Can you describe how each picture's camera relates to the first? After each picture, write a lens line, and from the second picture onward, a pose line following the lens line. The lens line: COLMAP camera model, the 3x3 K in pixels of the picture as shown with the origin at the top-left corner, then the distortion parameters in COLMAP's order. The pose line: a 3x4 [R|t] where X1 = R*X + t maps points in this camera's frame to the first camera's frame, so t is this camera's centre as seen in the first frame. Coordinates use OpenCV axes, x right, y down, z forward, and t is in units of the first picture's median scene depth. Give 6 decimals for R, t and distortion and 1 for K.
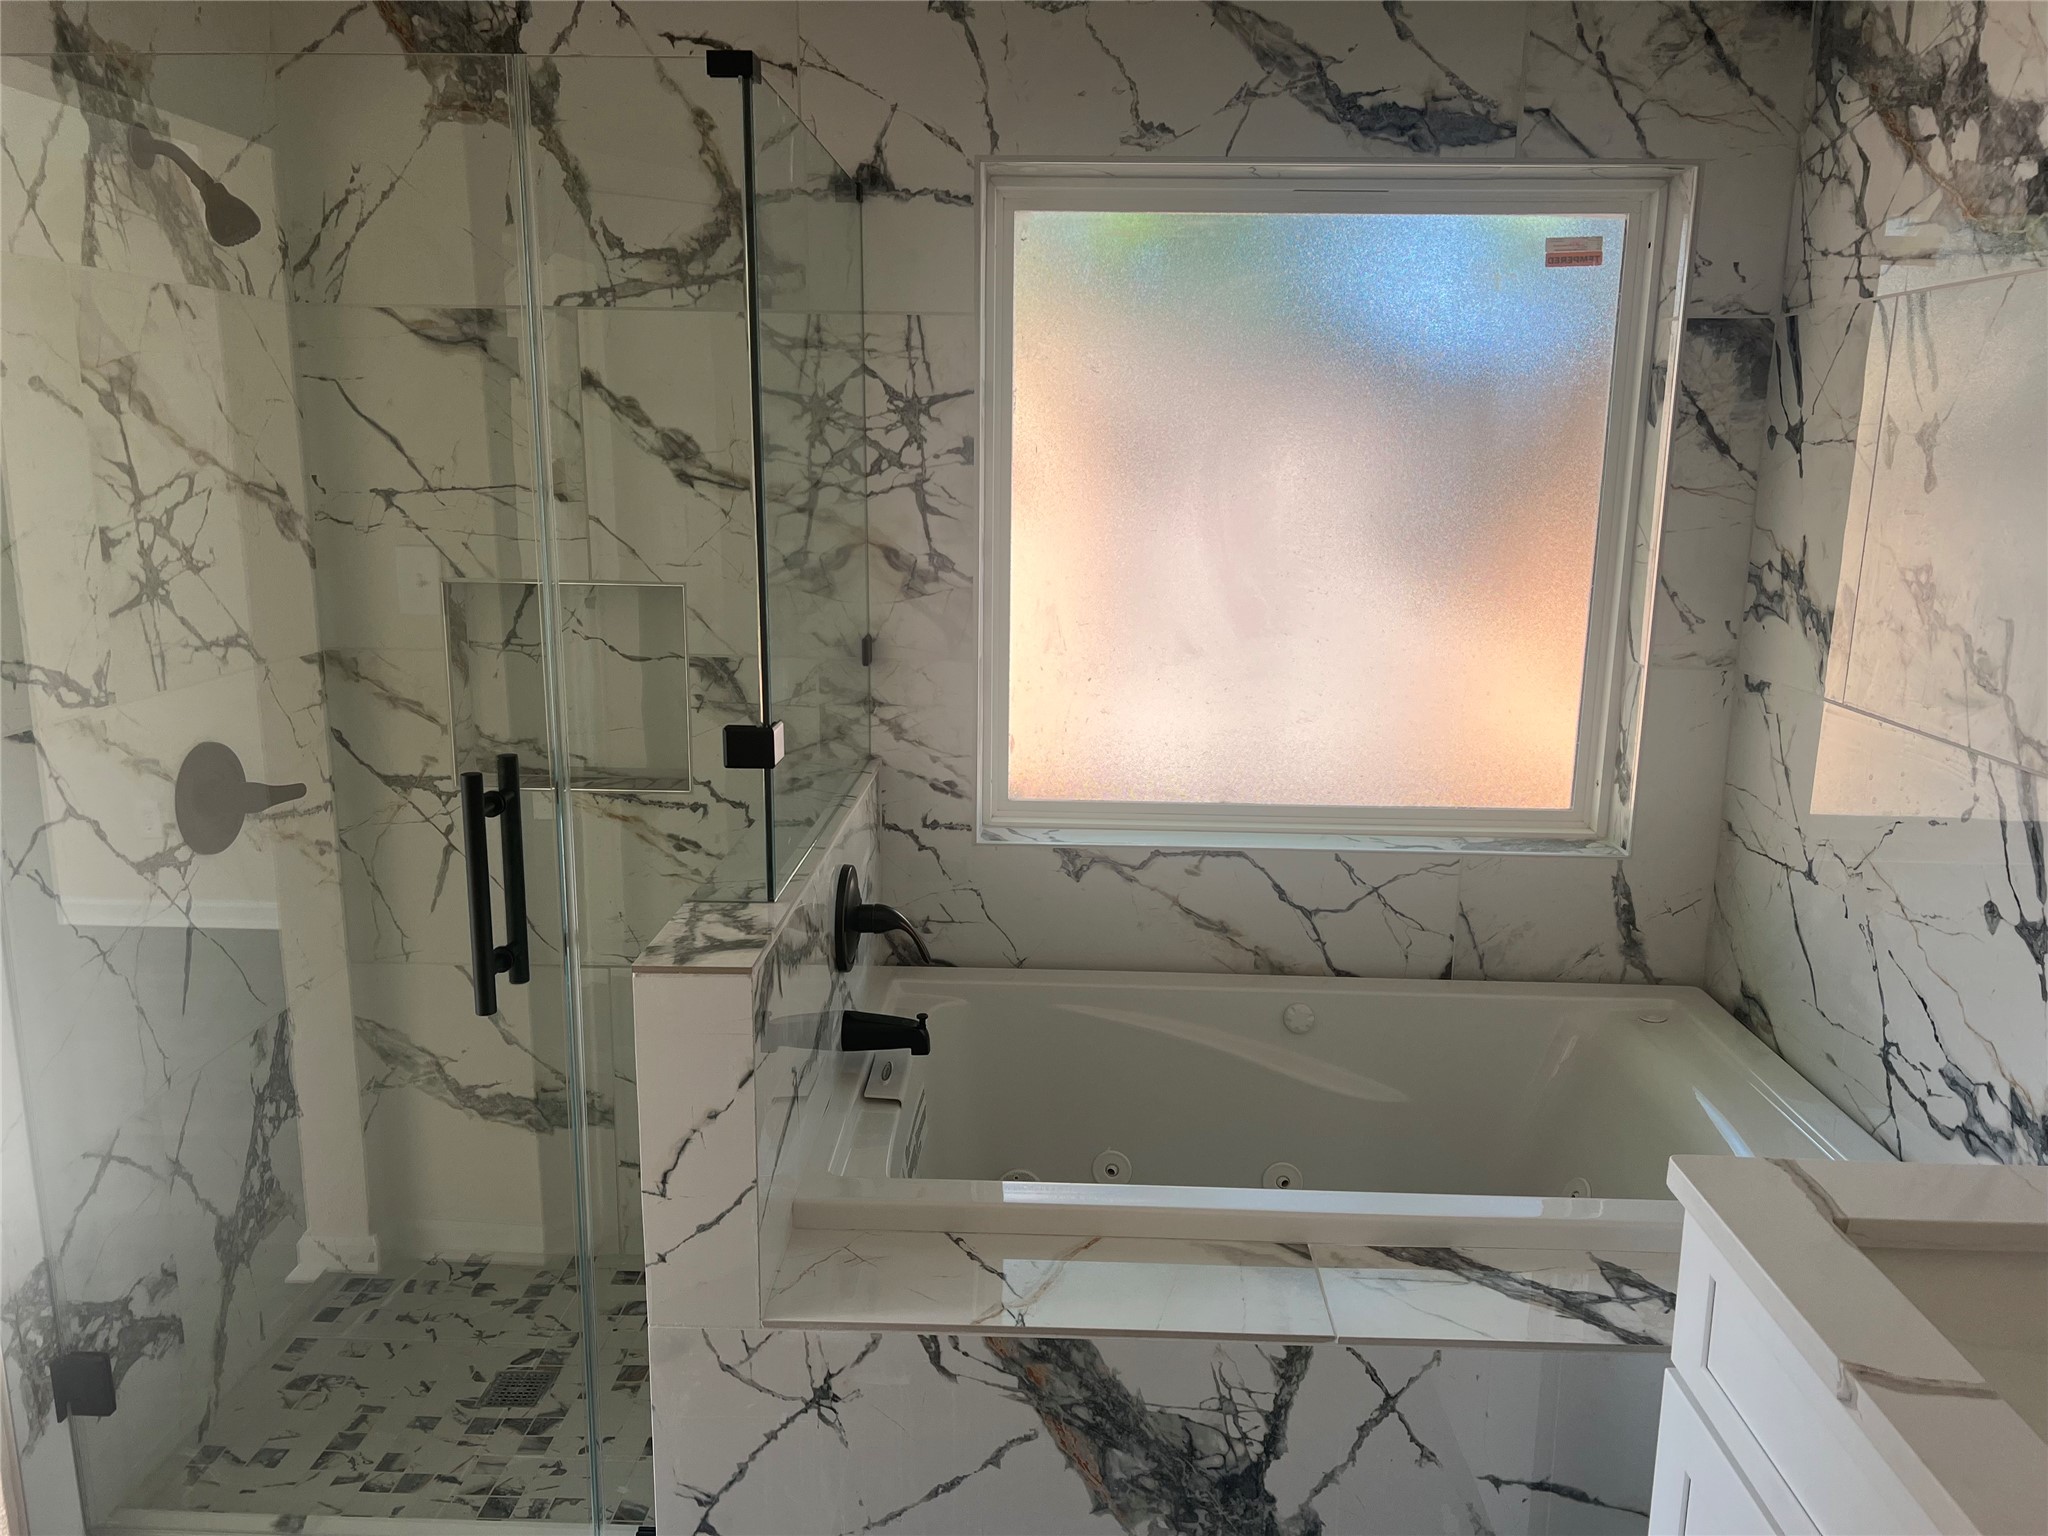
lens RADIAL K [[1540.0, 0, 1021.5], [0, 1540.0, 769.6], [0, 0, 1]] dist [0.025239, -0.053309]
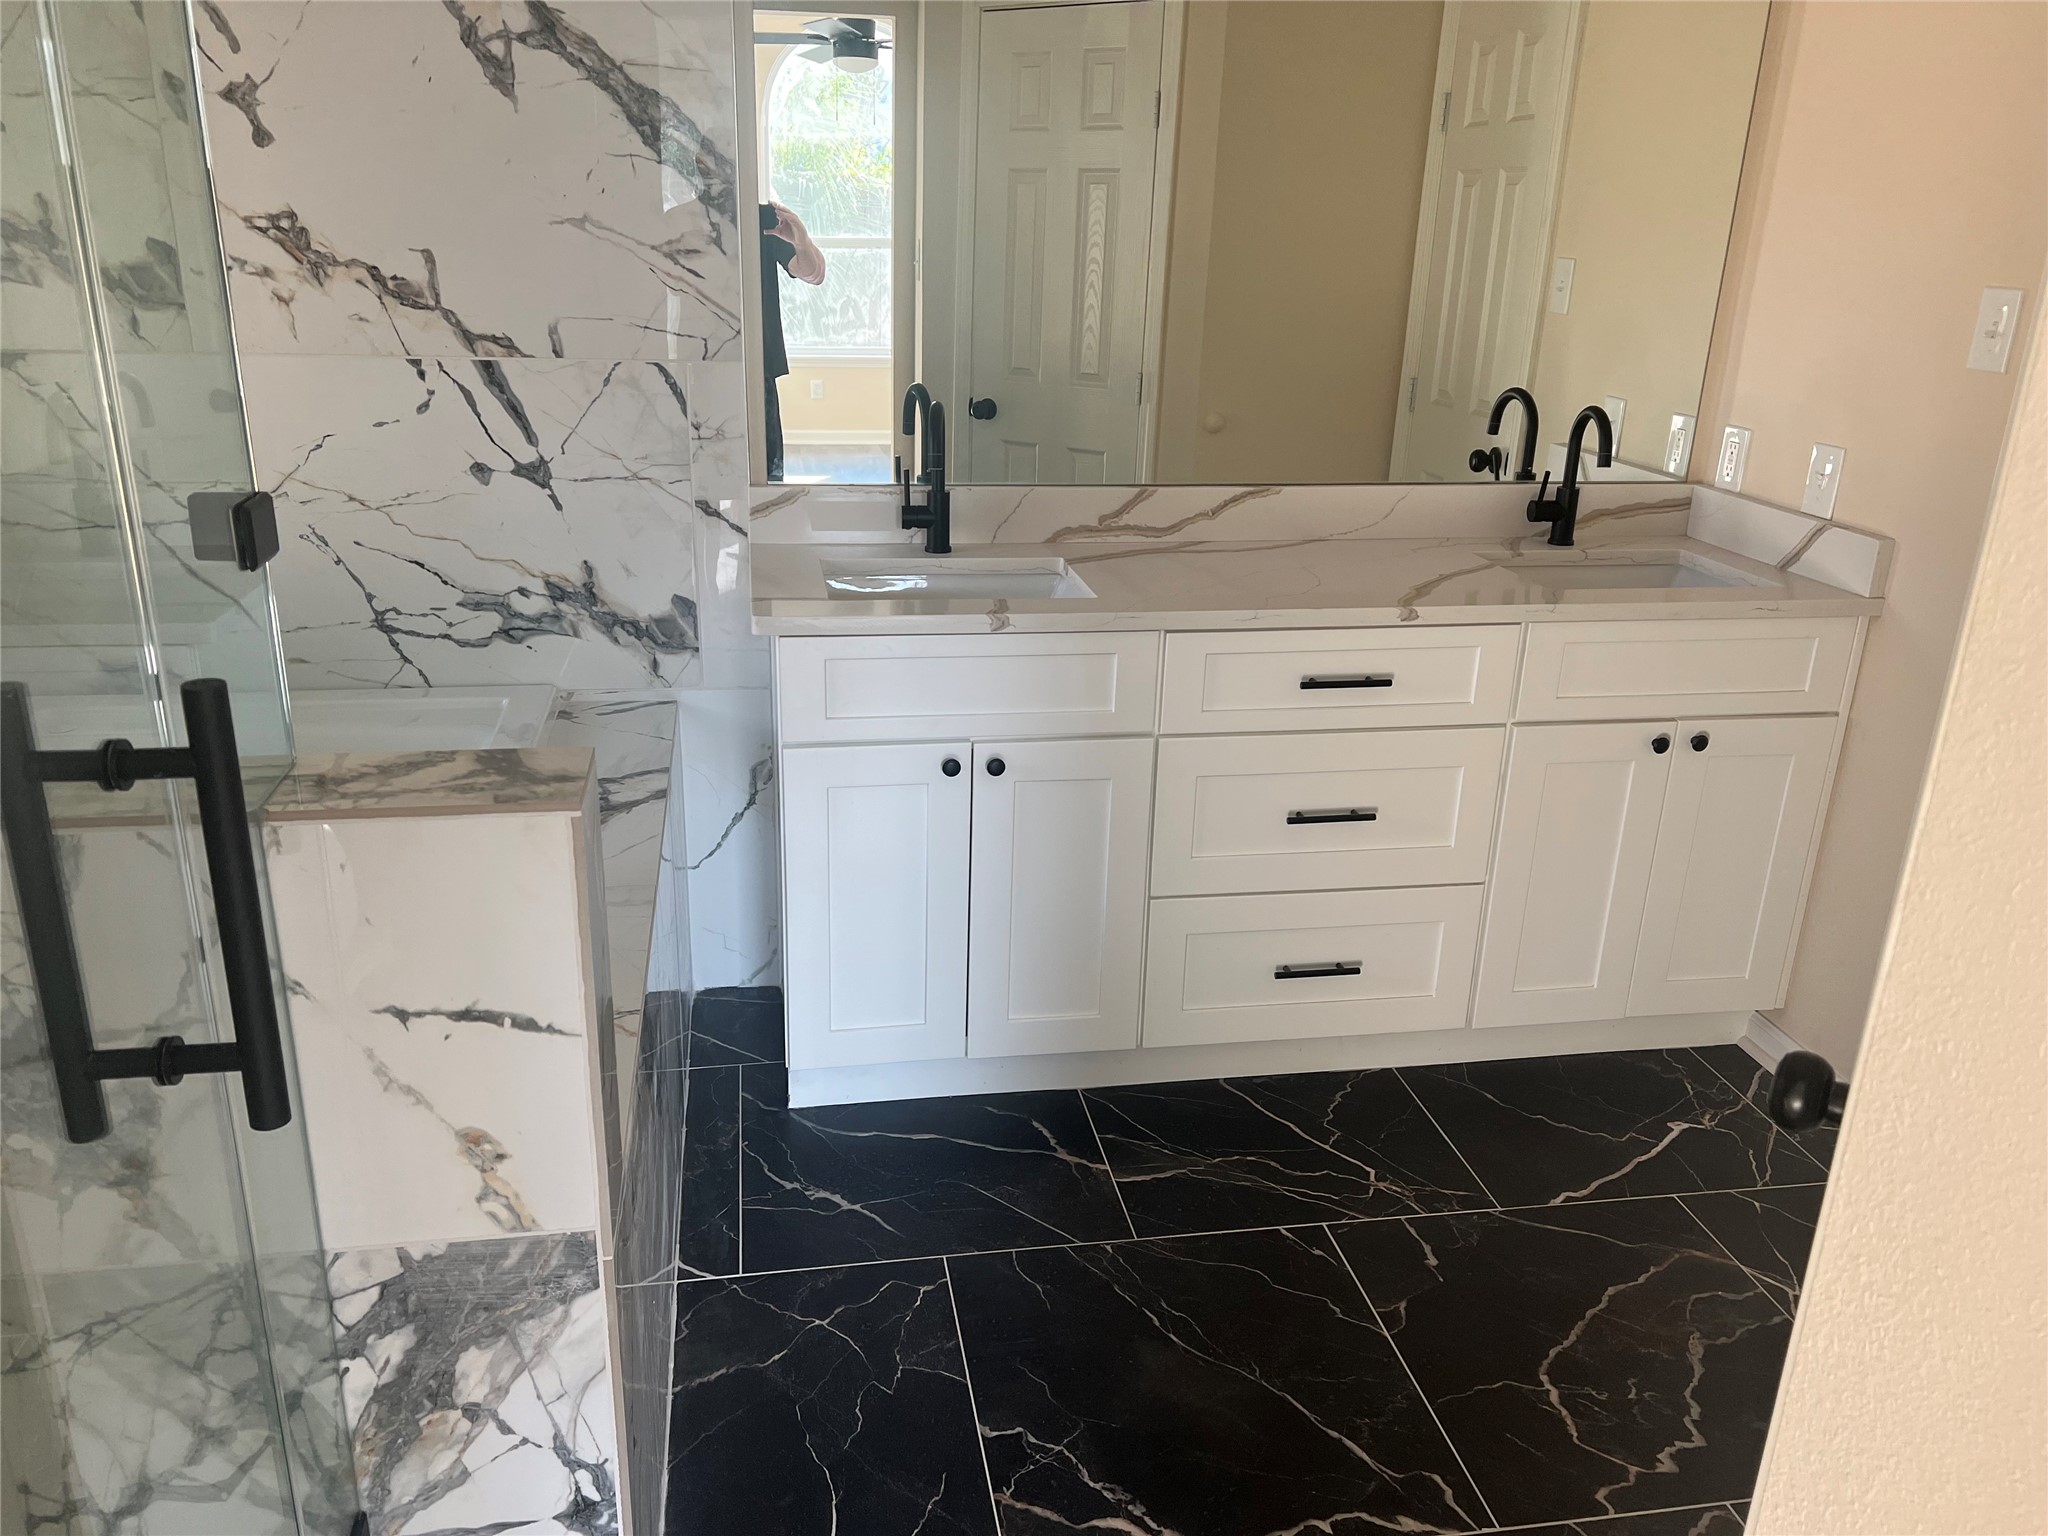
lens RADIAL K [[1540.0, 0, 1035.2], [0, 1540.0, 763.1], [0, 0, 1]] dist [0.025239, -0.053309]
pose [[-0.220221, -0.341971, 0.913542, -0.834628], [0.166237, 0.909676, 0.380598, -0.112698], [-0.961181, 0.235680, -0.143481, 0.783926]]
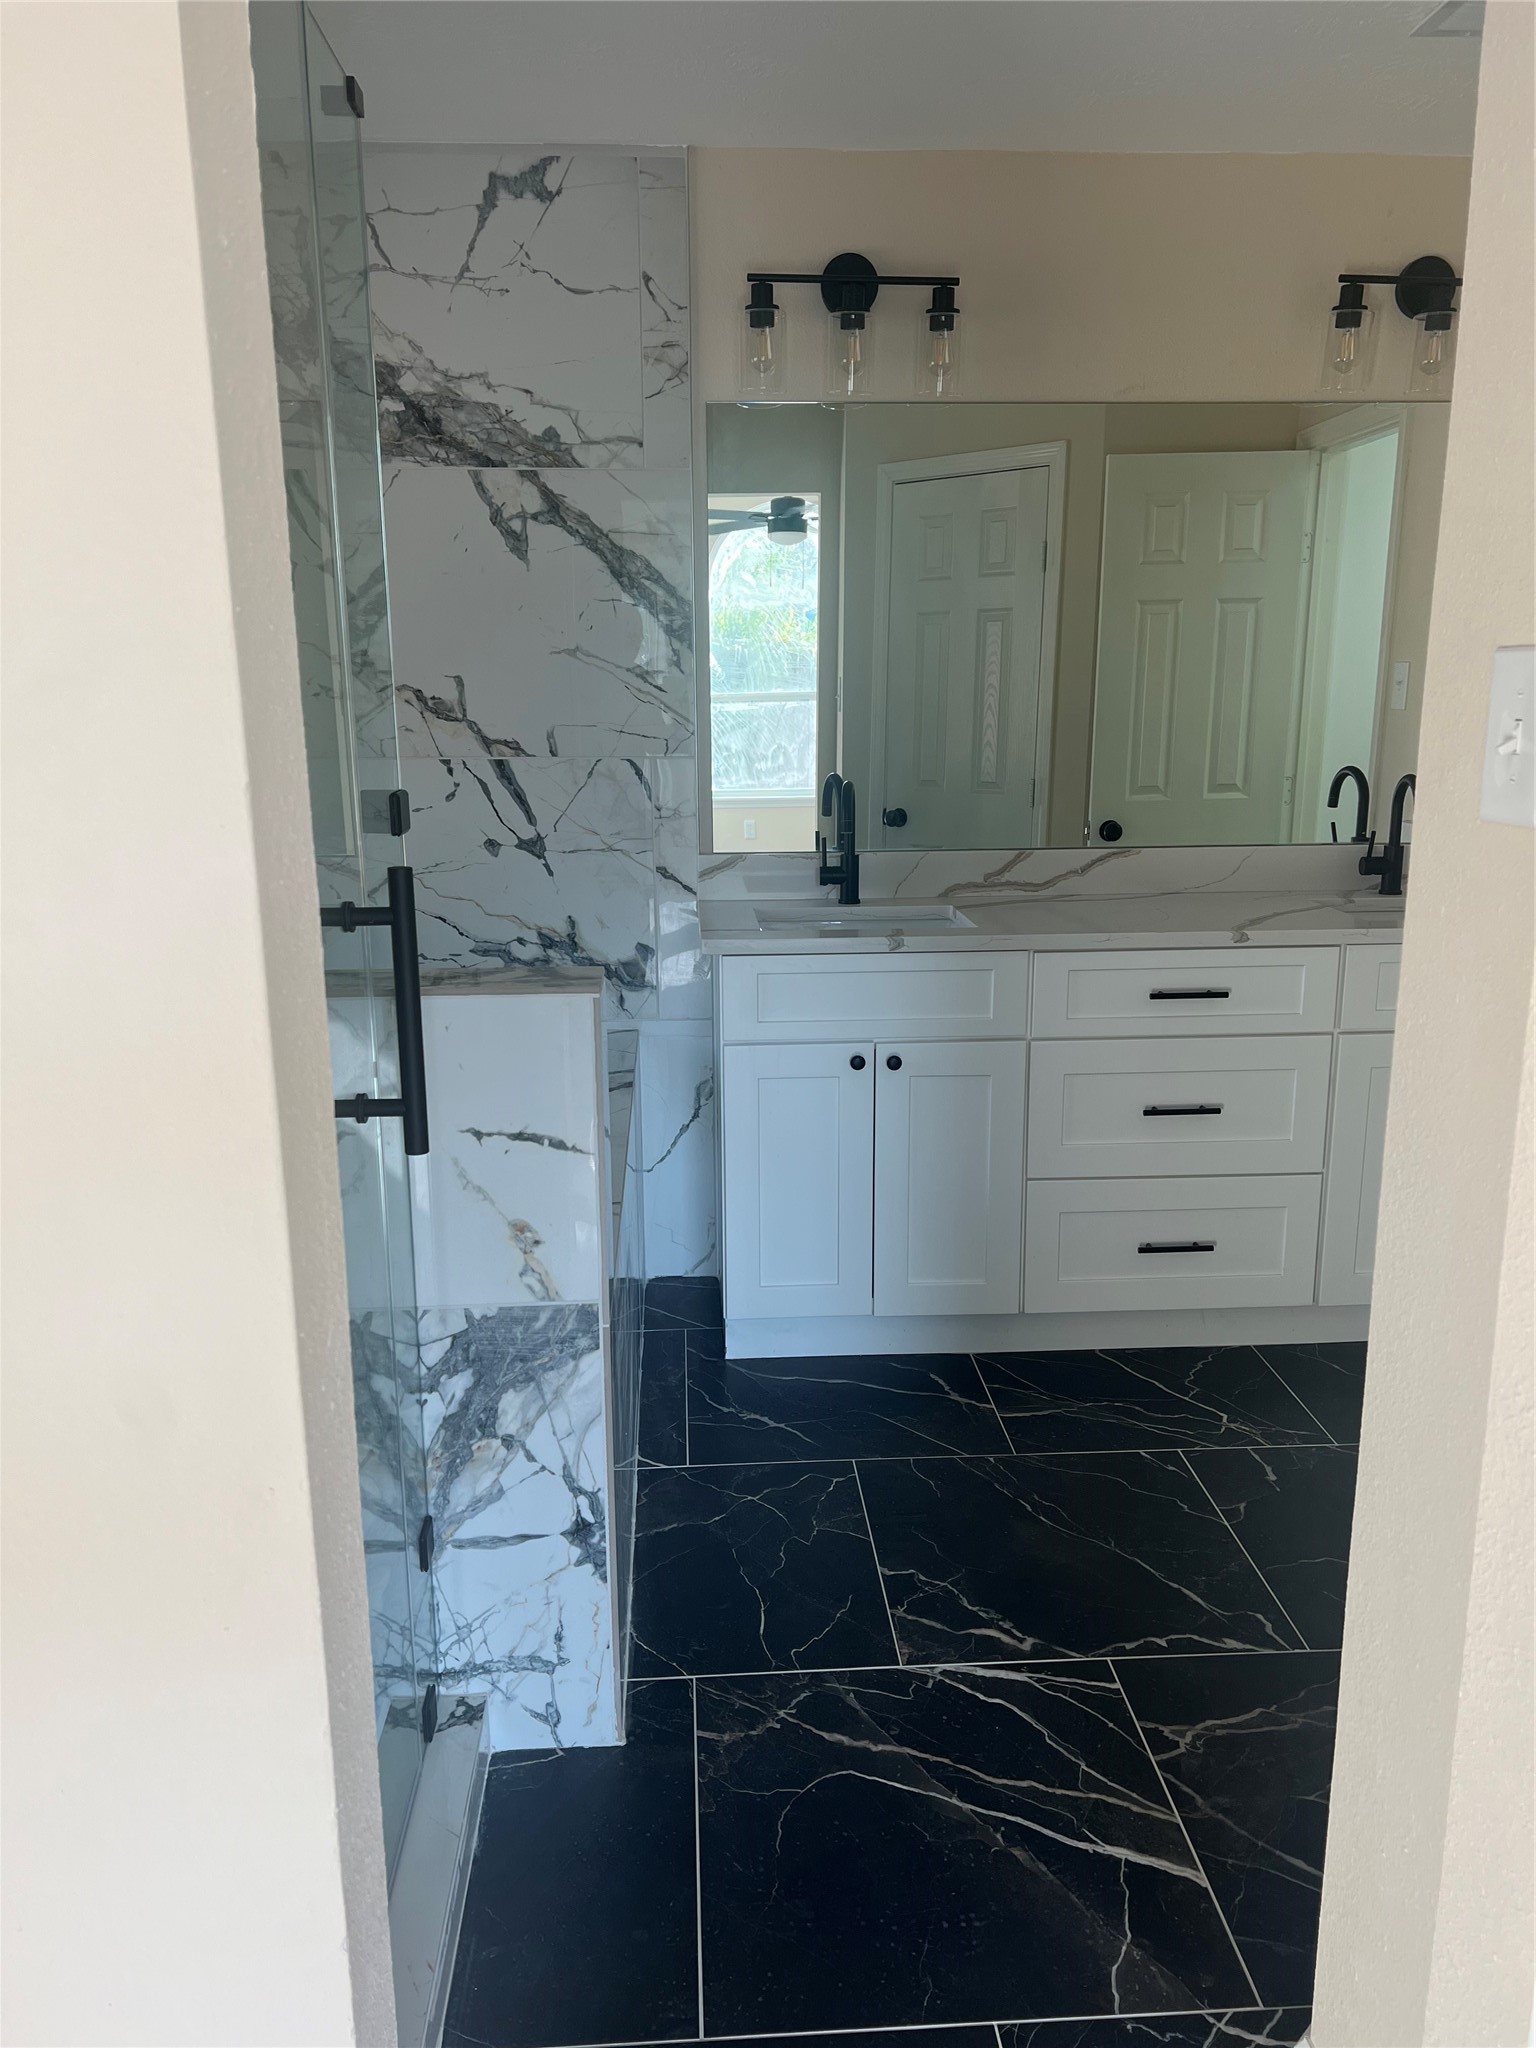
lens RADIAL K [[1540.0, 0, 766.6], [0, 1540.0, 1038.5], [0, 0, 1]] dist [0.025239, -0.053309]
pose [[-0.100649, -0.233832, 0.967053, -1.158852], [0.207860, 0.945598, 0.250278, -0.073655], [-0.972967, 0.226202, -0.046569, 0.827843]]
